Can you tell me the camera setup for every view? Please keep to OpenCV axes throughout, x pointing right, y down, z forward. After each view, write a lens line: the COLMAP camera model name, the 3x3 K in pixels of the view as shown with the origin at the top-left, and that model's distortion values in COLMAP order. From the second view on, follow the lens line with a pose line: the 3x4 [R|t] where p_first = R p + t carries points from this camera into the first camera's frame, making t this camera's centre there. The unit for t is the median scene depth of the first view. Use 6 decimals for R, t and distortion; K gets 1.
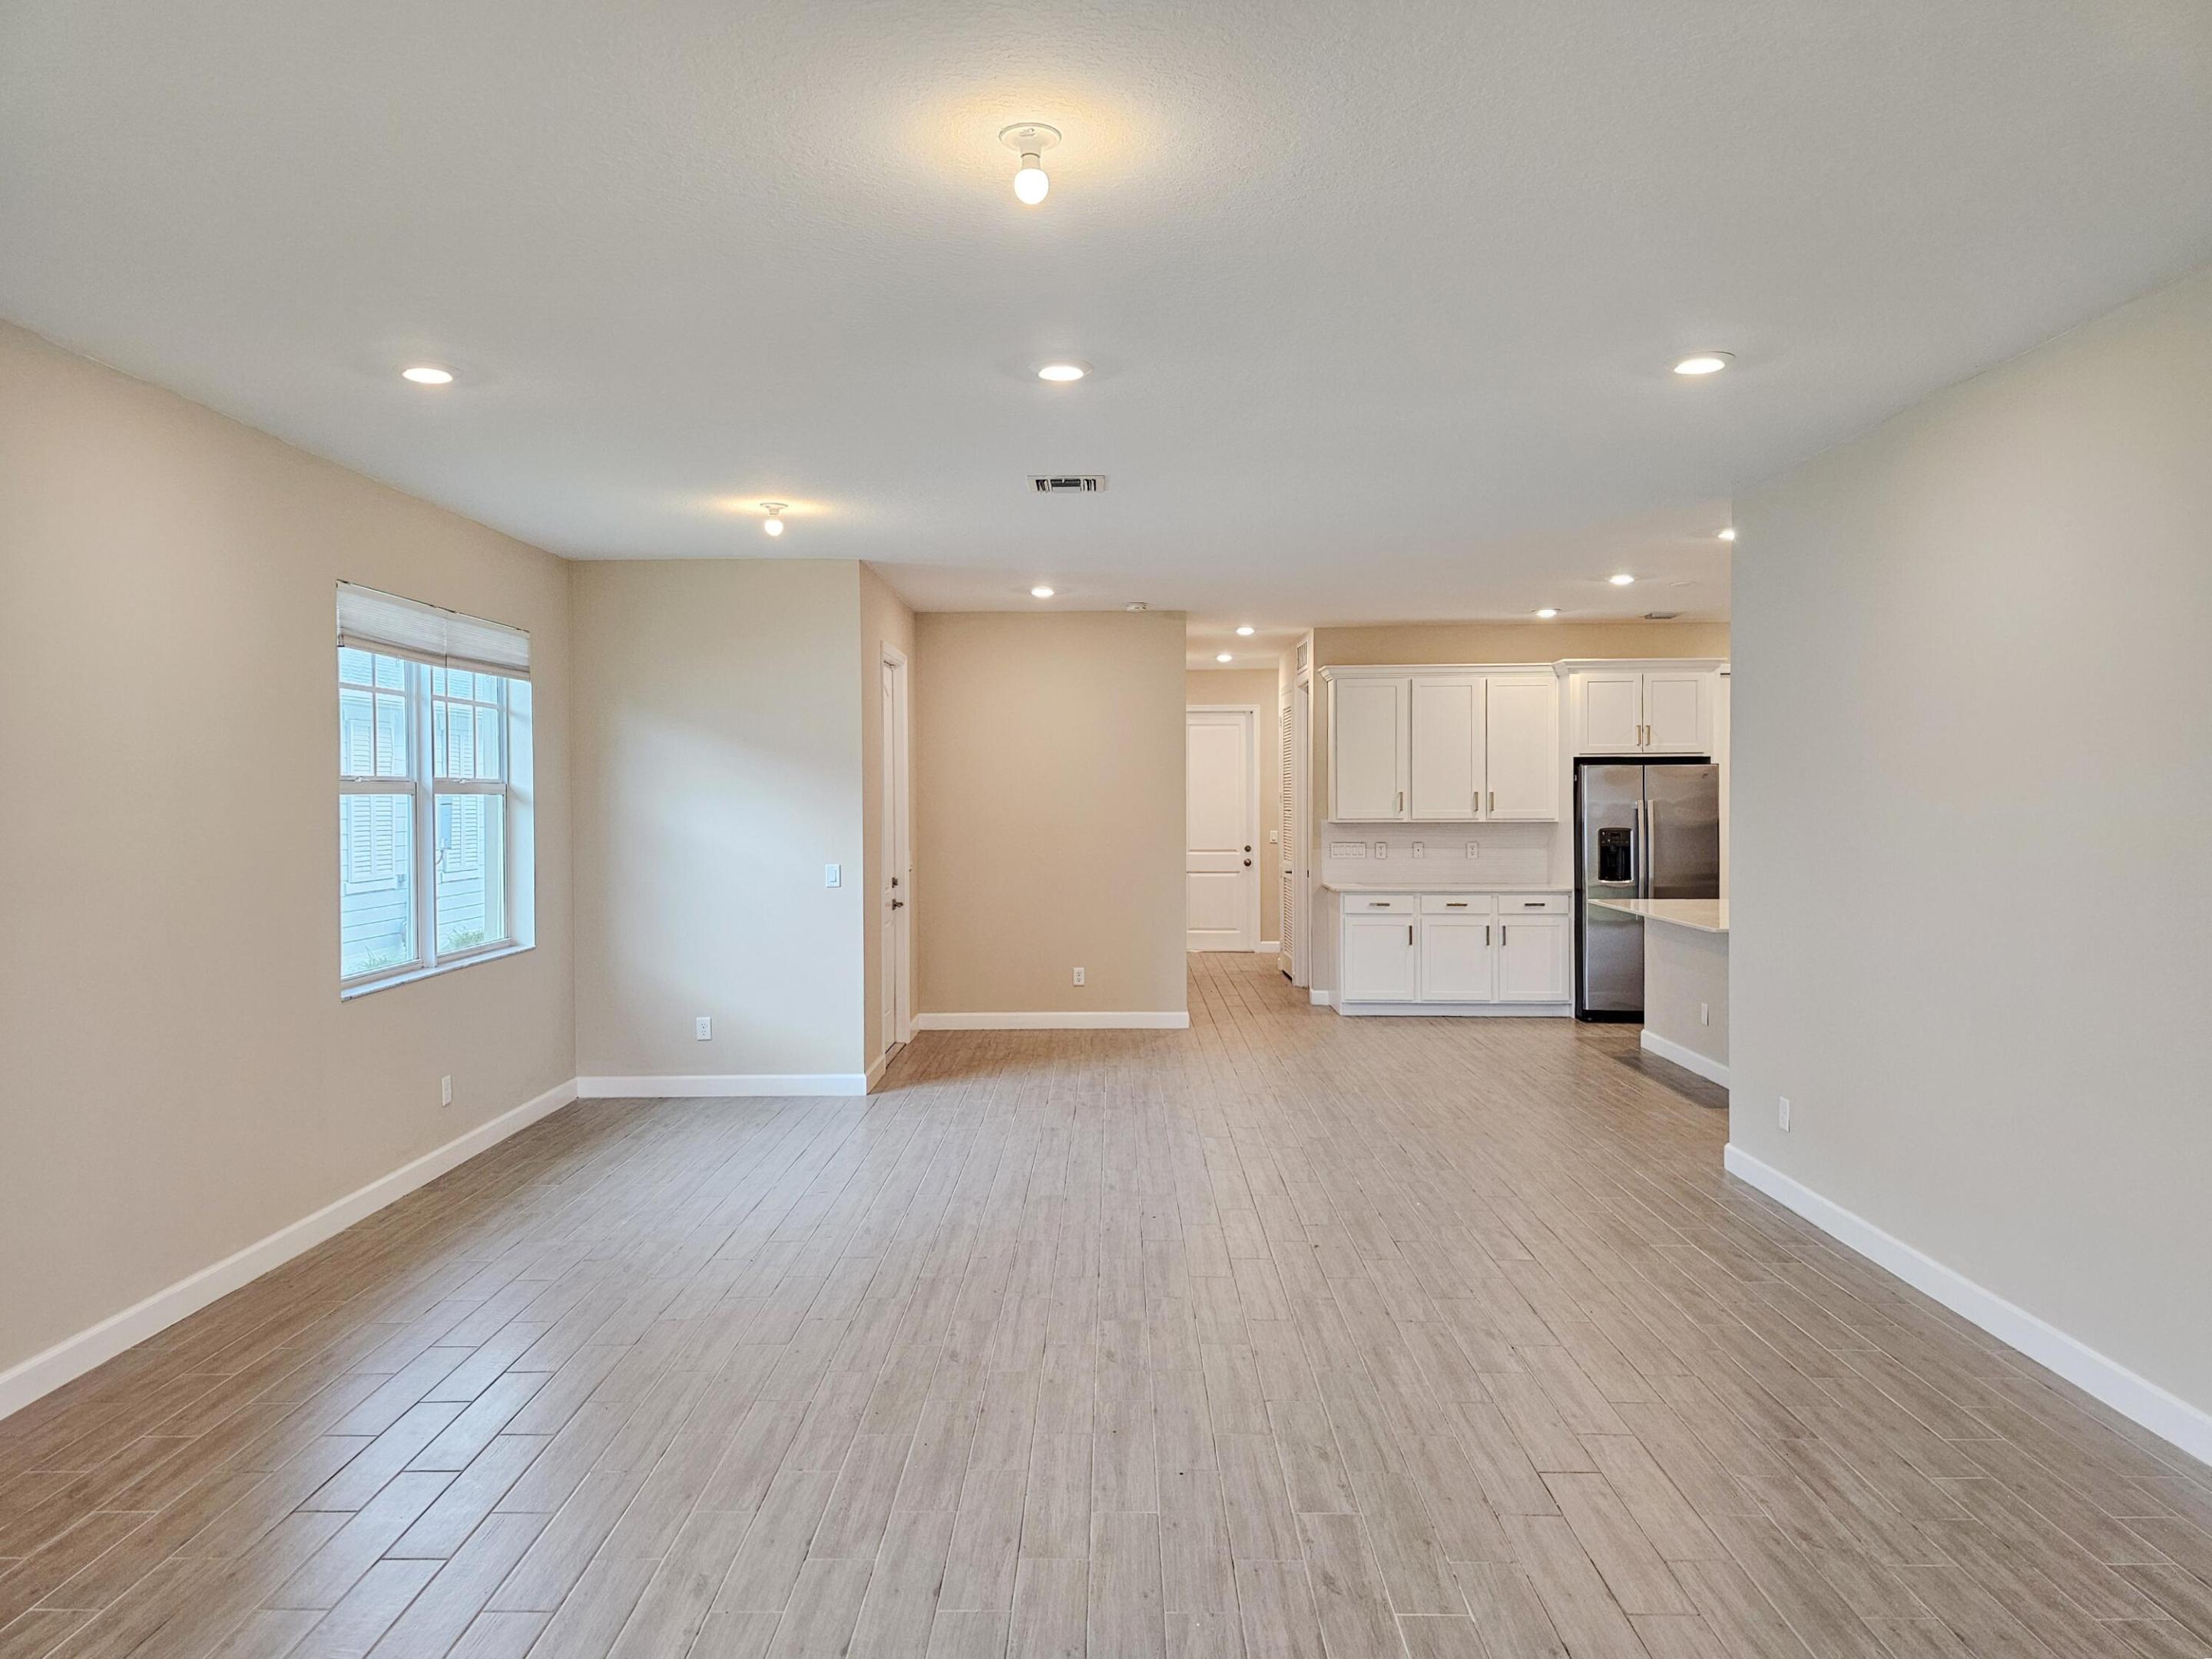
lens RADIAL K [[1522.3, 0, 1072.6], [0, 1522.3, 816.6], [0, 0, 1]] dist [0.048992, -0.037689]
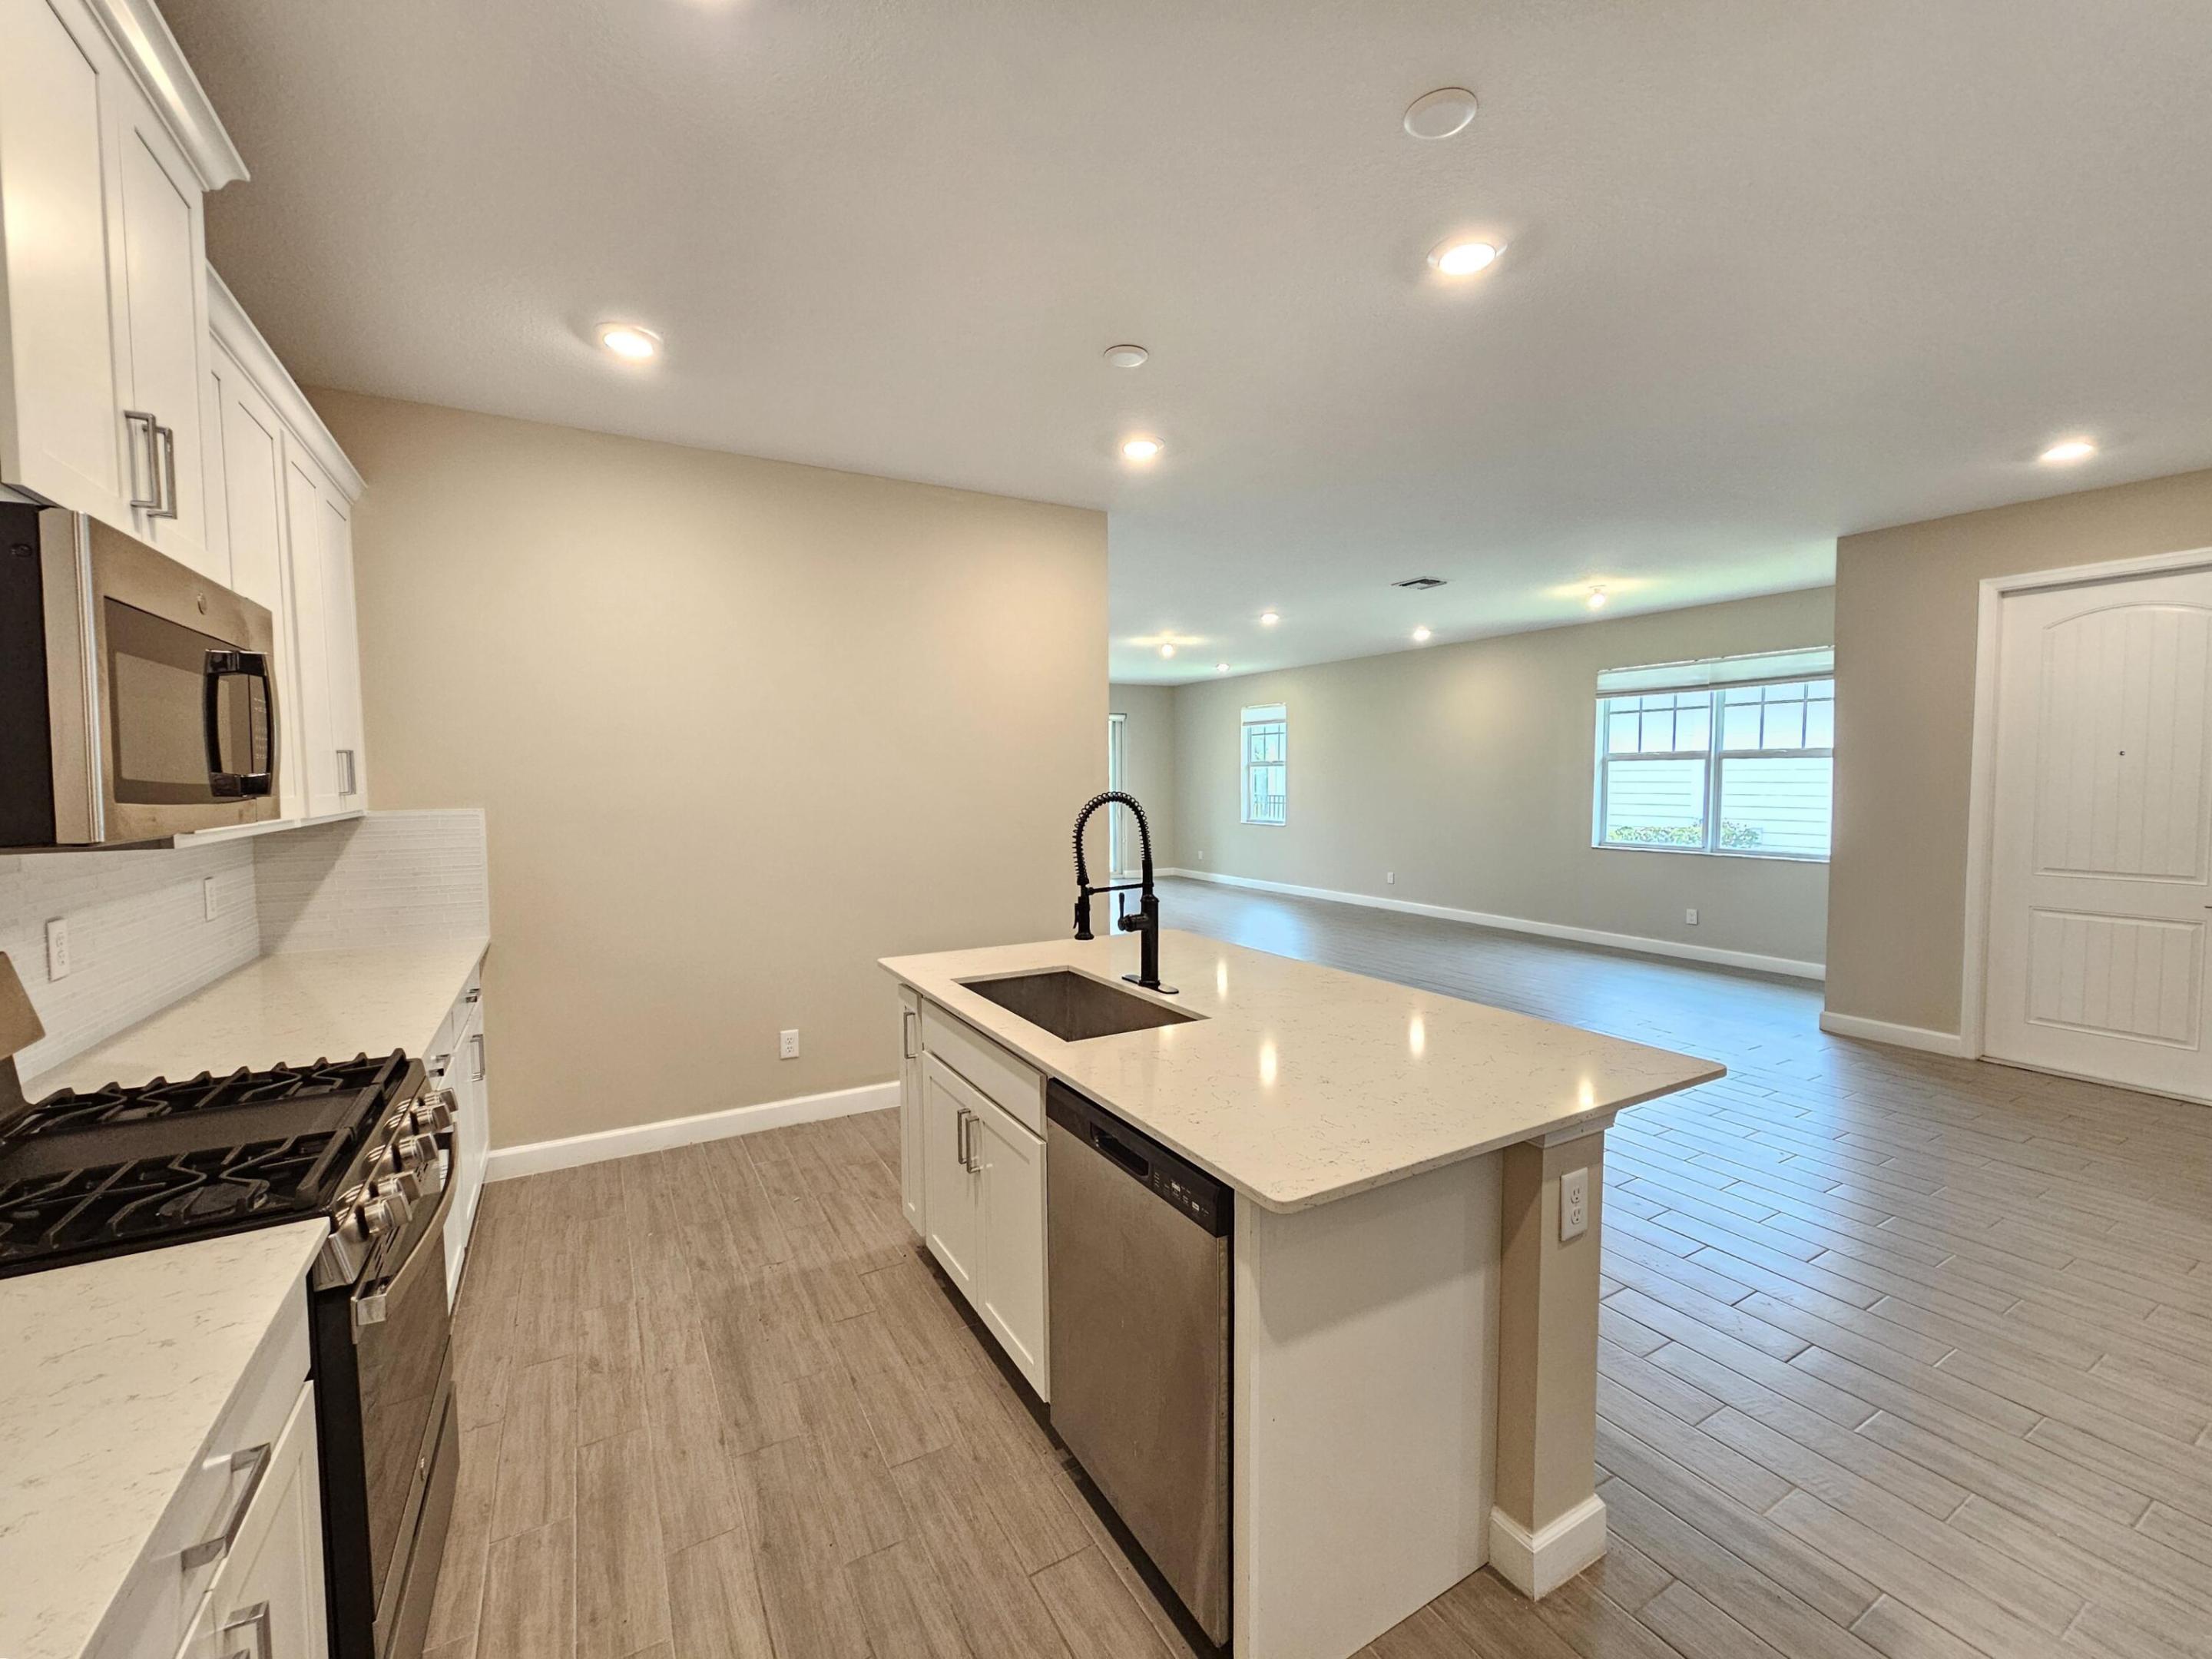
lens RADIAL K [[912.1, 0, 1124.1], [0, 912.1, 841.0], [0, 0, 1]] dist [-0.005975, 0.003135]
pose [[-0.847070, 0.047635, -0.529343, 0.577228], [0.002275, 0.996291, 0.086015, -0.009514], [0.531477, 0.071656, -0.844037, 1.165978]]
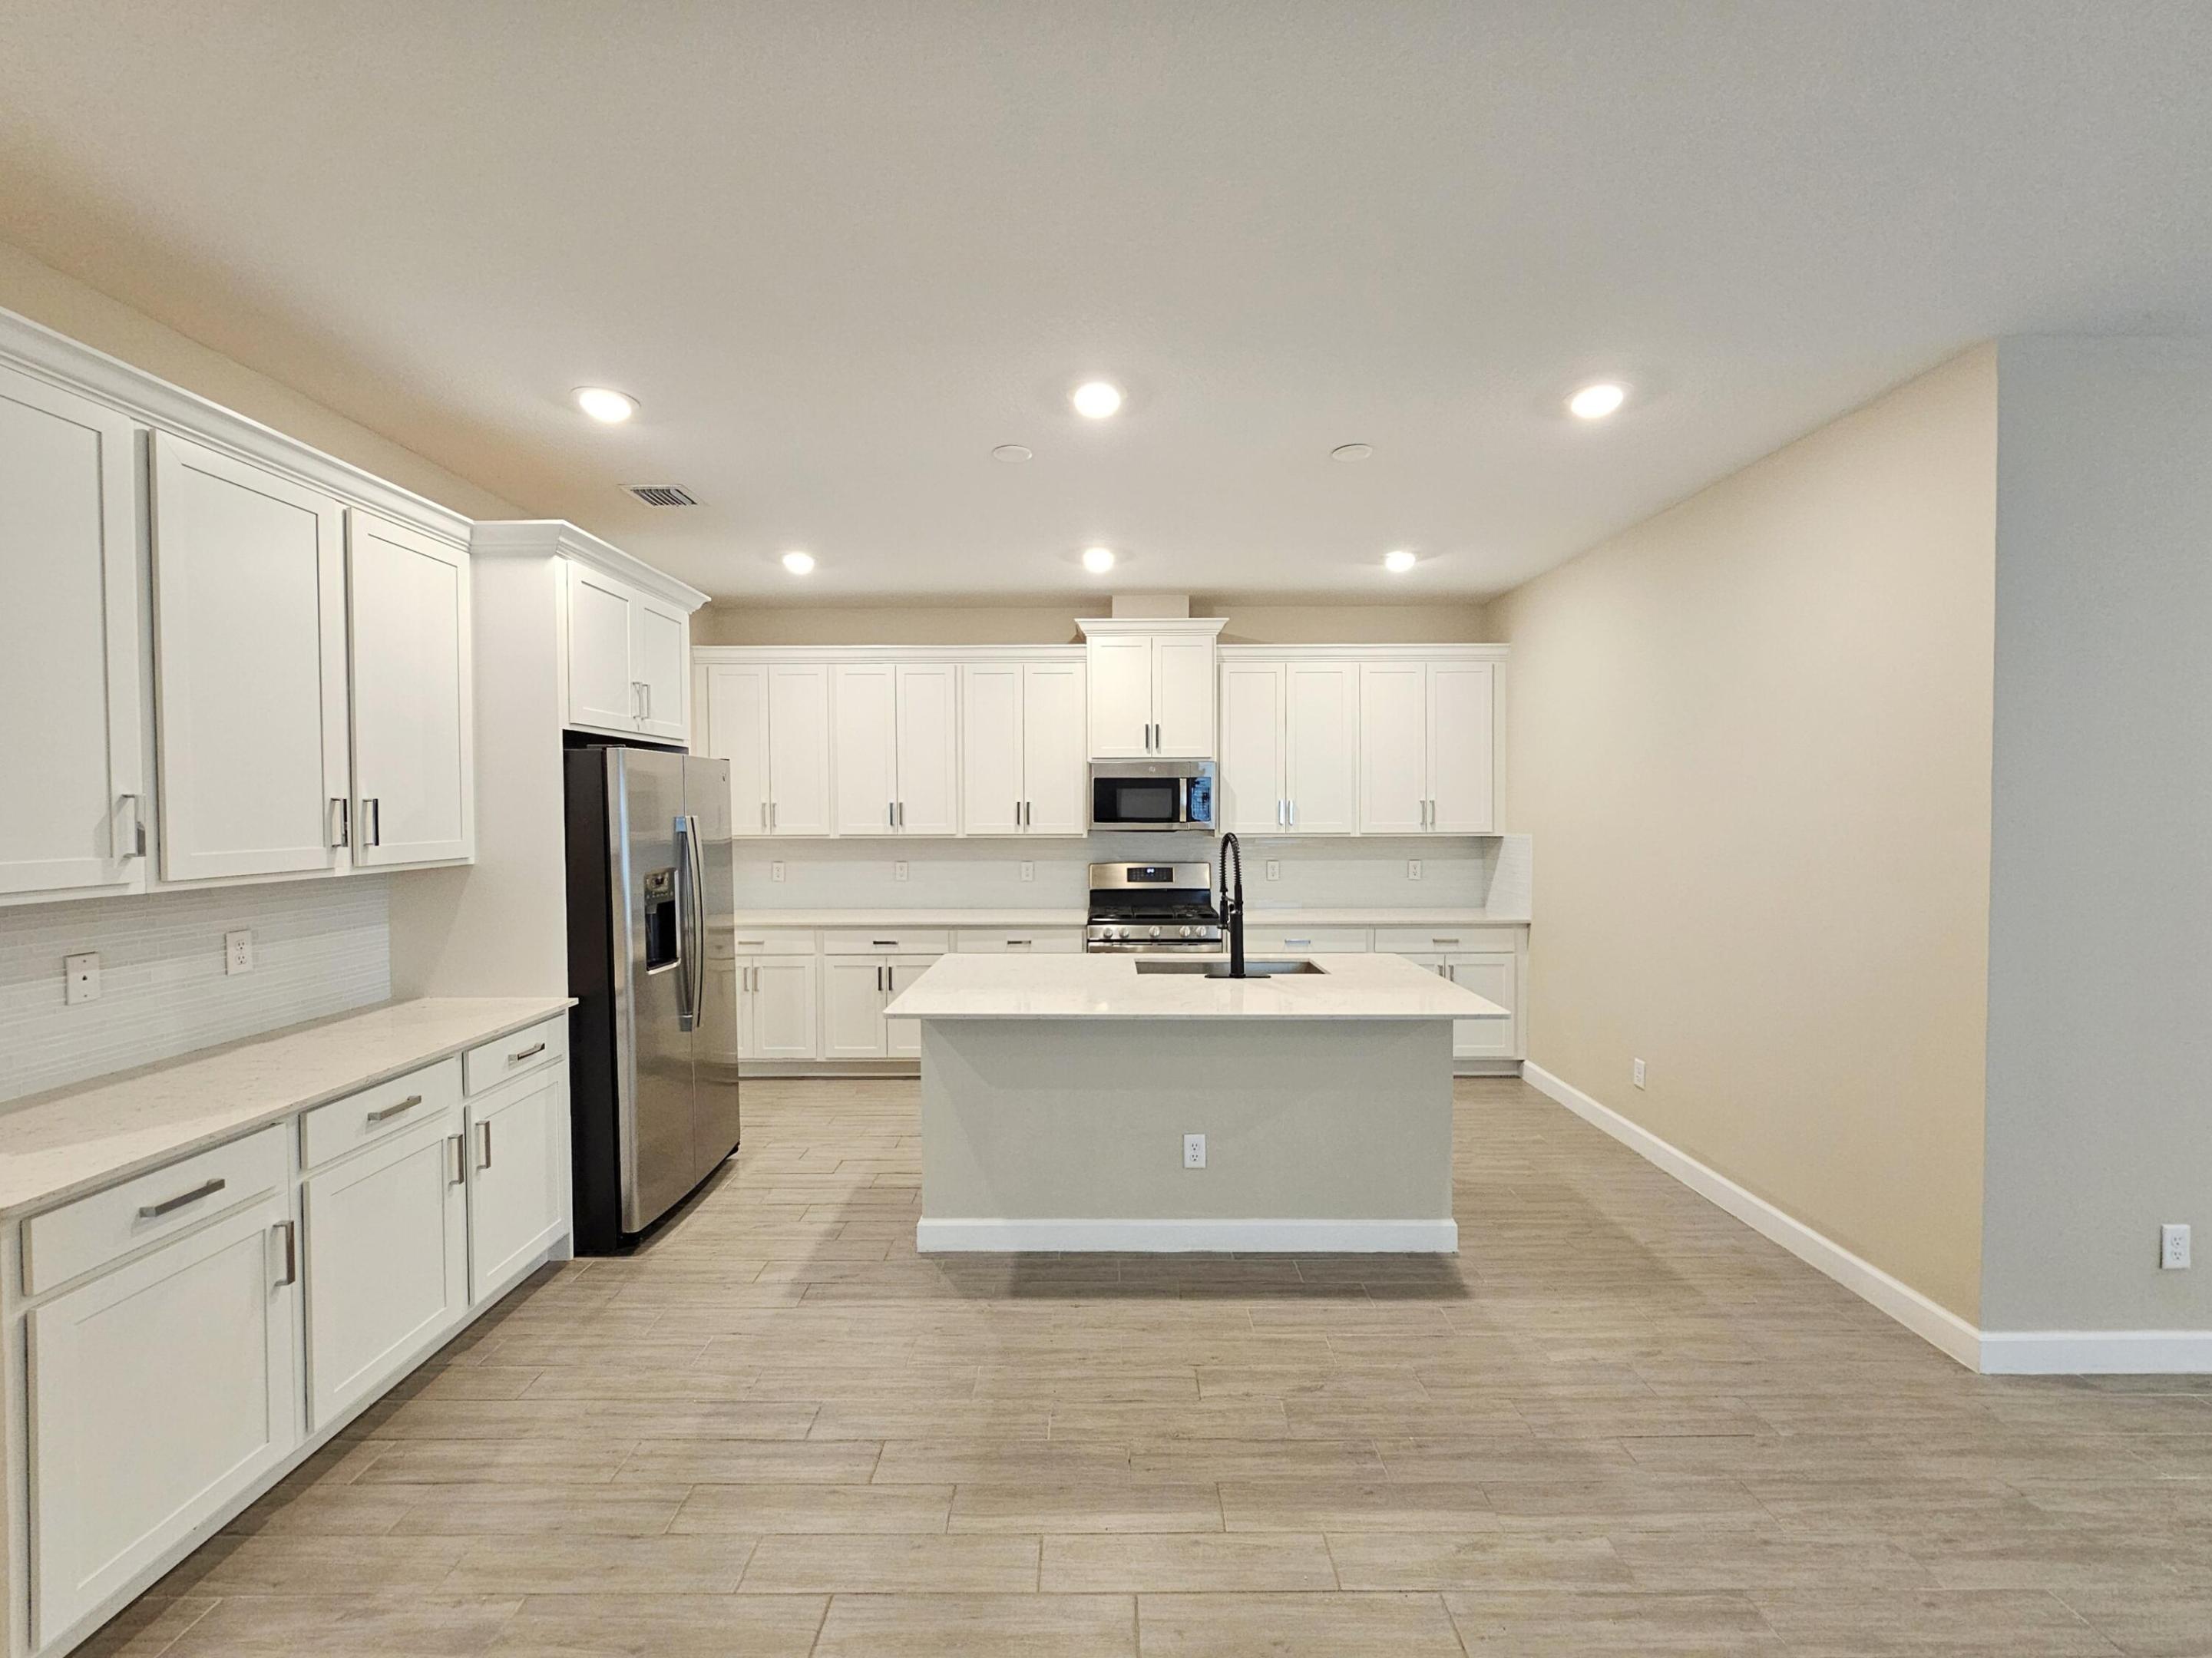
lens RADIAL K [[912.0, 0, 1094.0], [0, 912.0, 833.1], [0, 0, 1]] dist [-0.005975, 0.003135]
pose [[-0.018371, -0.023020, 0.999566, 0.040596], [0.020373, 0.999519, 0.023393, -0.011186], [-0.999624, 0.020794, -0.017894, 1.004314]]
